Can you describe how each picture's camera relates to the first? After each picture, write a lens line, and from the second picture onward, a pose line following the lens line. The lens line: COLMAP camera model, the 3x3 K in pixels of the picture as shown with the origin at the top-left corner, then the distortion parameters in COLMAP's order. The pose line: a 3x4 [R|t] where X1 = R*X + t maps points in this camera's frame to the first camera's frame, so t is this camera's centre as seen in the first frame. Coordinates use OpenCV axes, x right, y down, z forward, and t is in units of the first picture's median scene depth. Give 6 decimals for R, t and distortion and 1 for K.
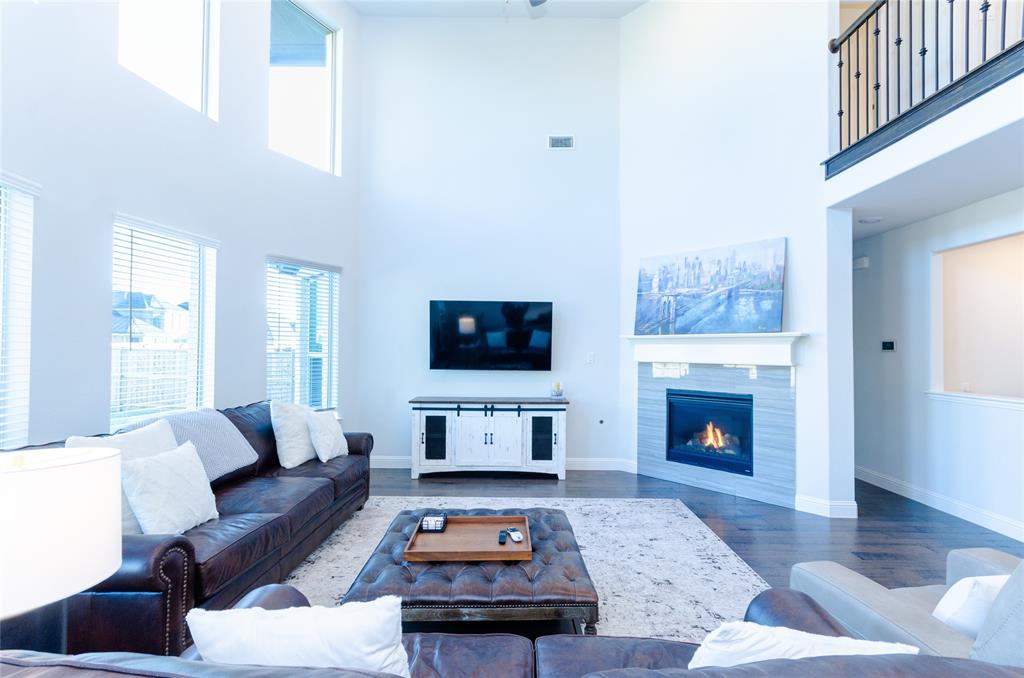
lens RADIAL K [[460.3, 0, 521.1], [0, 460.3, 343.4], [0, 0, 1]] dist [-0.001439, -0.000011]
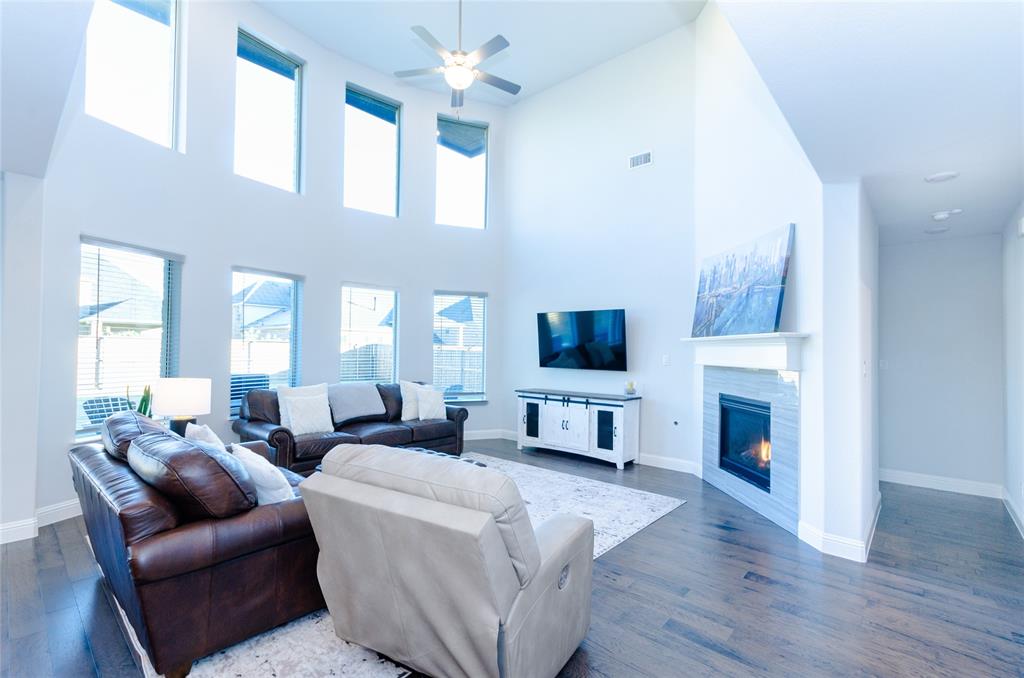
lens RADIAL K [[460.3, 0, 521.1], [0, 460.3, 343.4], [0, 0, 1]] dist [-0.001439, -0.000011]
pose [[0.755798, -0.008764, -0.654746, 0.653699], [0.001888, 0.999935, -0.011205, 0.005156], [0.654802, 0.007232, 0.755766, 0.003295]]
